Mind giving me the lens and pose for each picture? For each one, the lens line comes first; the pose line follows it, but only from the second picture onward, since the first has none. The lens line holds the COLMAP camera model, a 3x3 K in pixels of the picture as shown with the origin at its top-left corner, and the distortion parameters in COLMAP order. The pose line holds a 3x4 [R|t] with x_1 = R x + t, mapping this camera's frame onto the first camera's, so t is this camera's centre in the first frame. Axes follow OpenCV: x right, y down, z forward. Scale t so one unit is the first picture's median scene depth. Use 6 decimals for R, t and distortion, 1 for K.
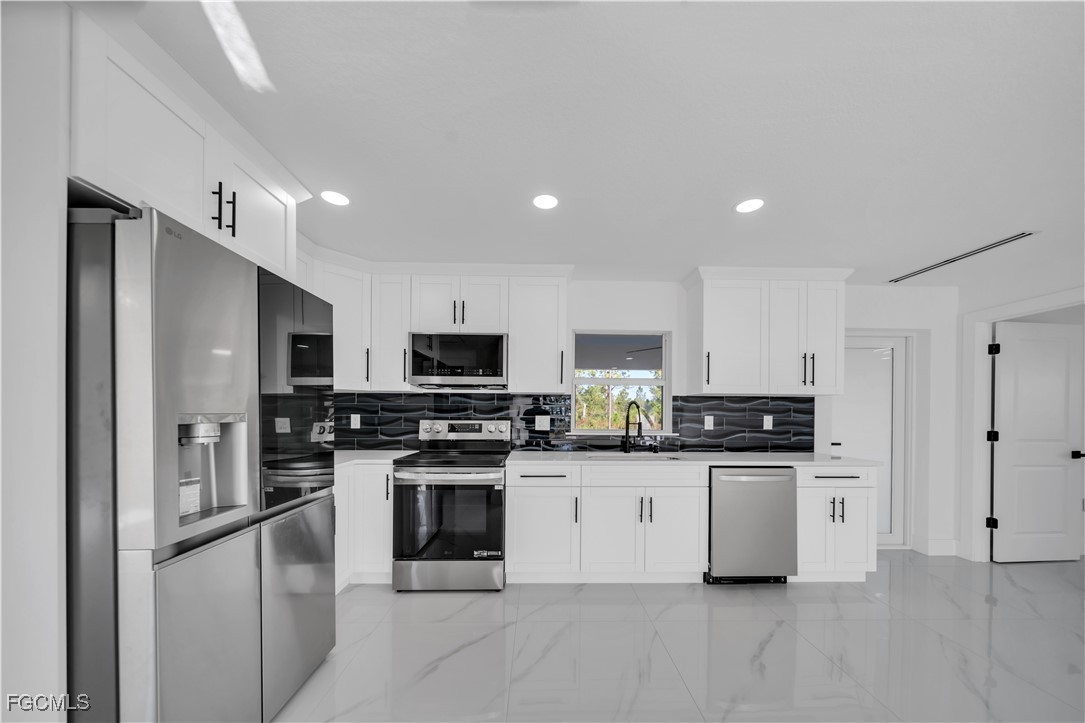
lens RADIAL K [[374.1, 0, 544.2], [0, 374.1, 417.5], [0, 0, 1]] dist [-0.001731, -0.000216]
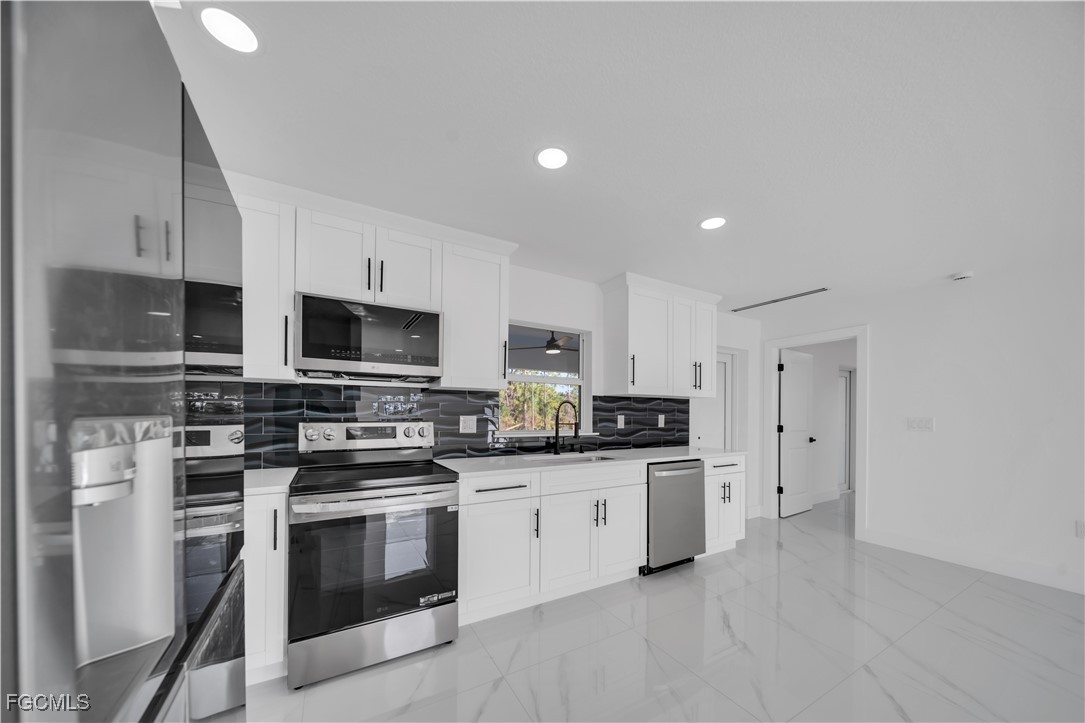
lens RADIAL K [[372.7, 0, 544.8], [0, 372.7, 415.0], [0, 0, 1]] dist [0.000491, -0.000002]
pose [[0.877593, -0.002824, 0.479397, -0.268868], [0.004292, 0.999989, -0.001966, -0.004283], [-0.479386, 0.003783, 0.877596, 0.188757]]
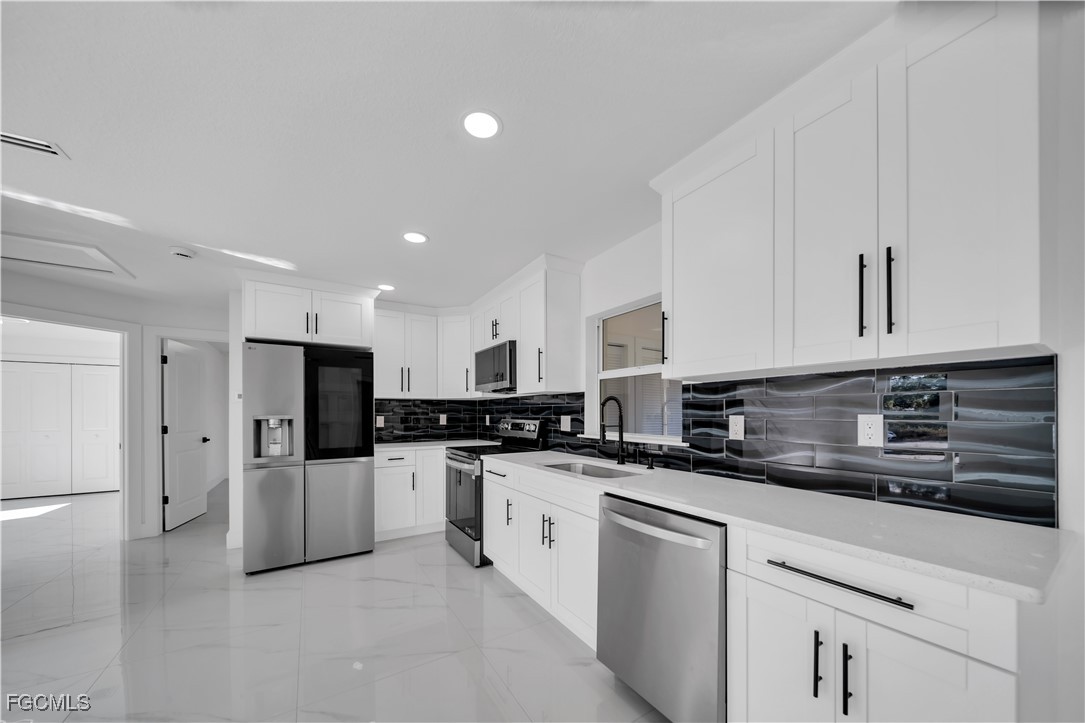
lens RADIAL K [[372.7, 0, 544.8], [0, 372.7, 415.0], [0, 0, 1]] dist [0.000491, -0.000002]
pose [[0.516951, -0.004336, -0.856004, 0.821224], [-0.002553, 0.999975, -0.006607, -0.000316], [0.856011, 0.005601, 0.516927, 0.489319]]
